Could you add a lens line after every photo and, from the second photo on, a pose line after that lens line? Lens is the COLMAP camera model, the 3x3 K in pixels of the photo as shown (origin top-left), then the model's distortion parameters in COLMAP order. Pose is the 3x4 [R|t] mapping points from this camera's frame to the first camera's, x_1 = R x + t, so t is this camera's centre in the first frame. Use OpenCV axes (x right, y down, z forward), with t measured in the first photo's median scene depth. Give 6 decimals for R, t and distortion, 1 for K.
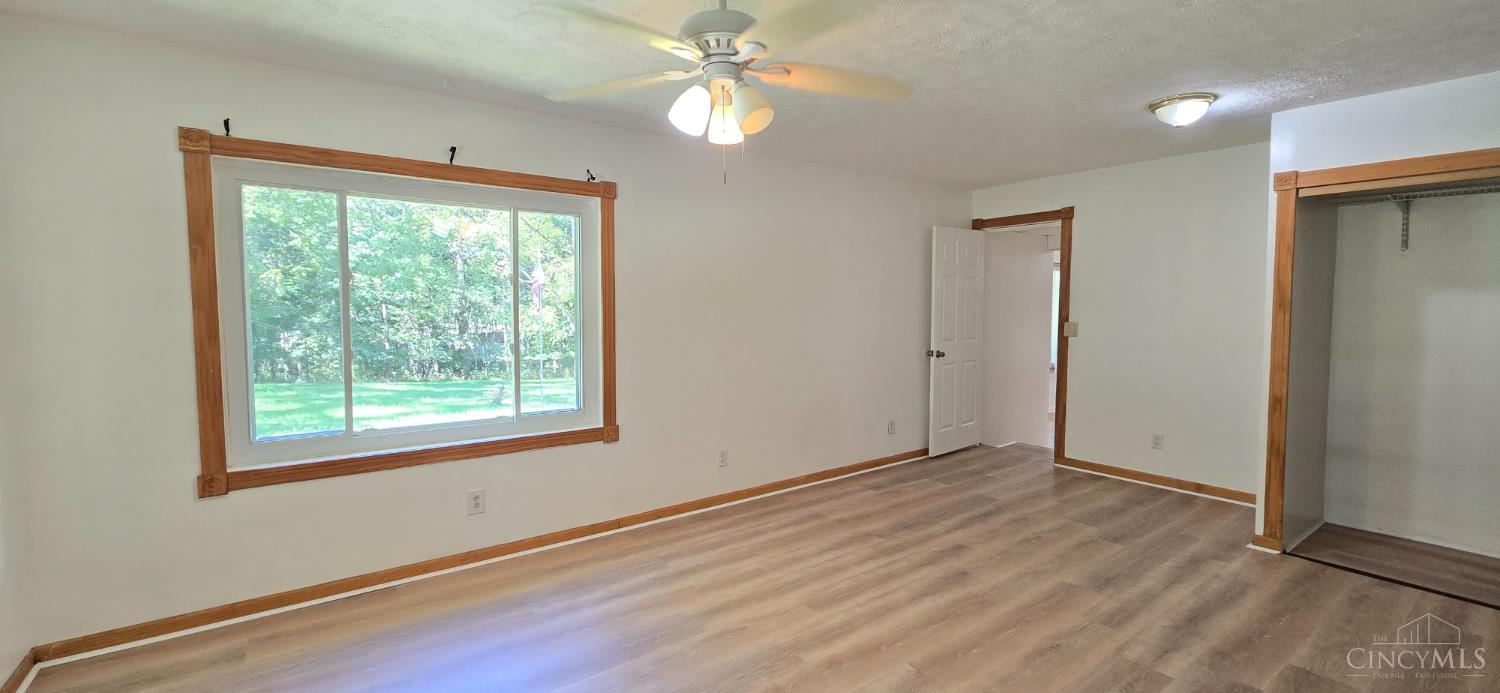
lens RADIAL K [[612.7, 0, 744.8], [0, 612.7, 341.8], [0, 0, 1]] dist [-0.006966, 0.000855]
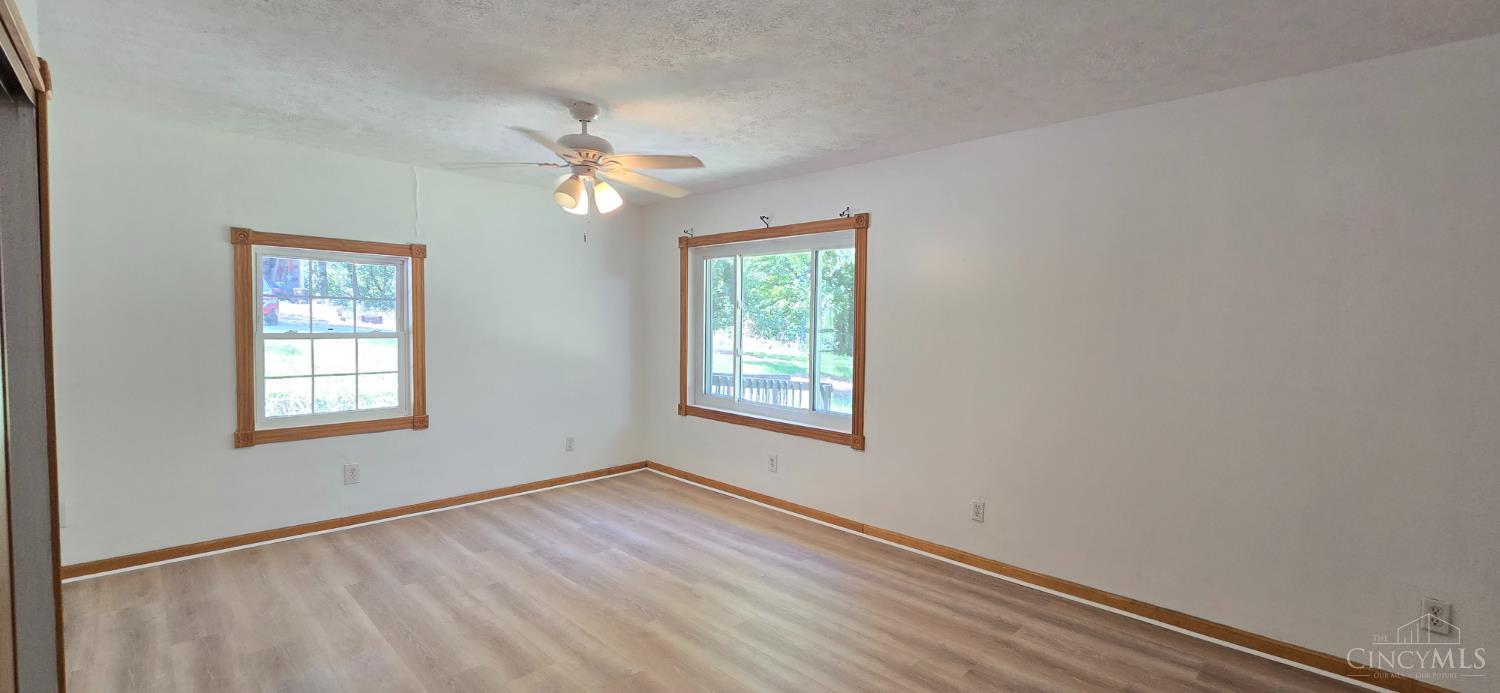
lens RADIAL K [[612.7, 0, 750.4], [0, 612.7, 342.4], [0, 0, 1]] dist [-0.006966, 0.000855]
pose [[0.155119, 0.037094, -0.987199, 0.907277], [-0.076542, 0.996742, 0.025426, -0.044462], [0.984926, 0.071618, 0.157453, 0.689480]]
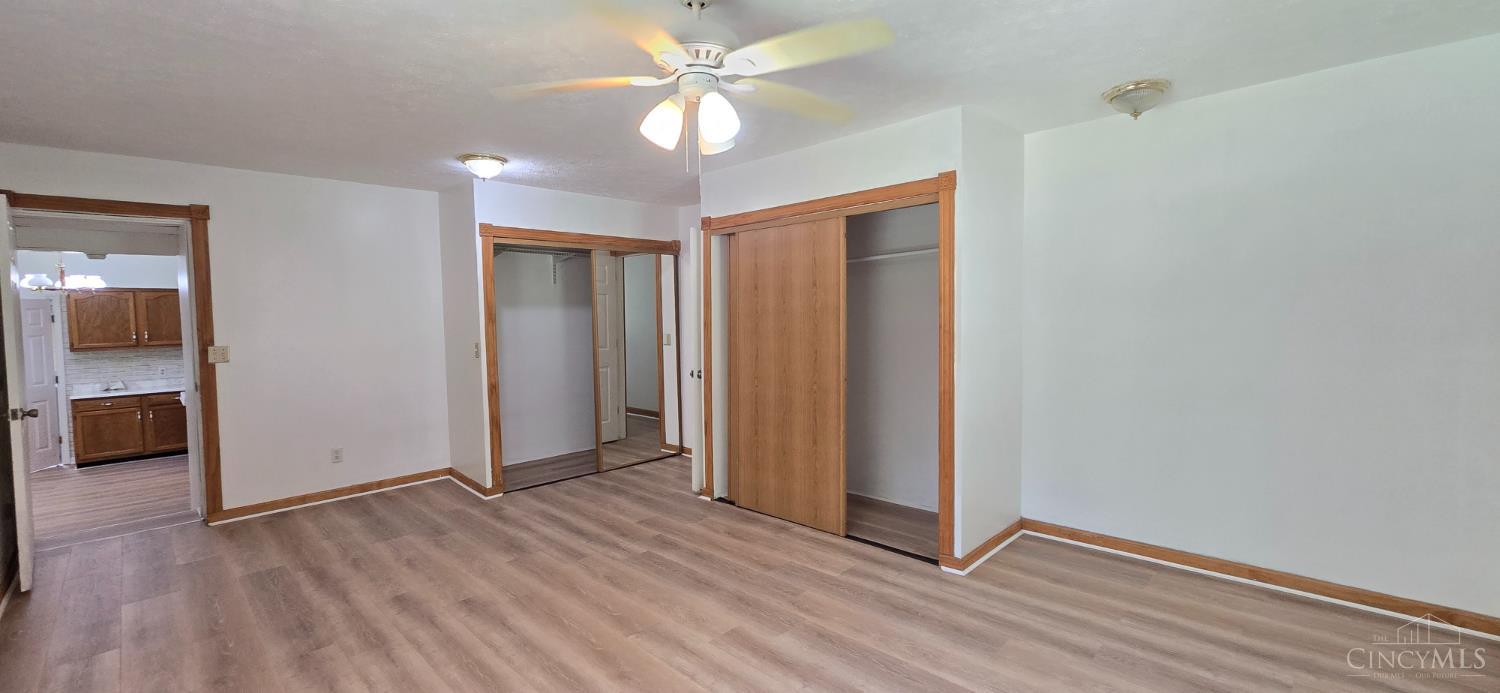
lens RADIAL K [[612.7, 0, 753.1], [0, 612.7, 342.0], [0, 0, 1]] dist [-0.006966, 0.000855]
pose [[-0.167378, -0.049133, 0.984668, -0.602251], [0.080233, 0.994766, 0.063275, -0.047060], [-0.982623, 0.089594, -0.162560, 0.638183]]
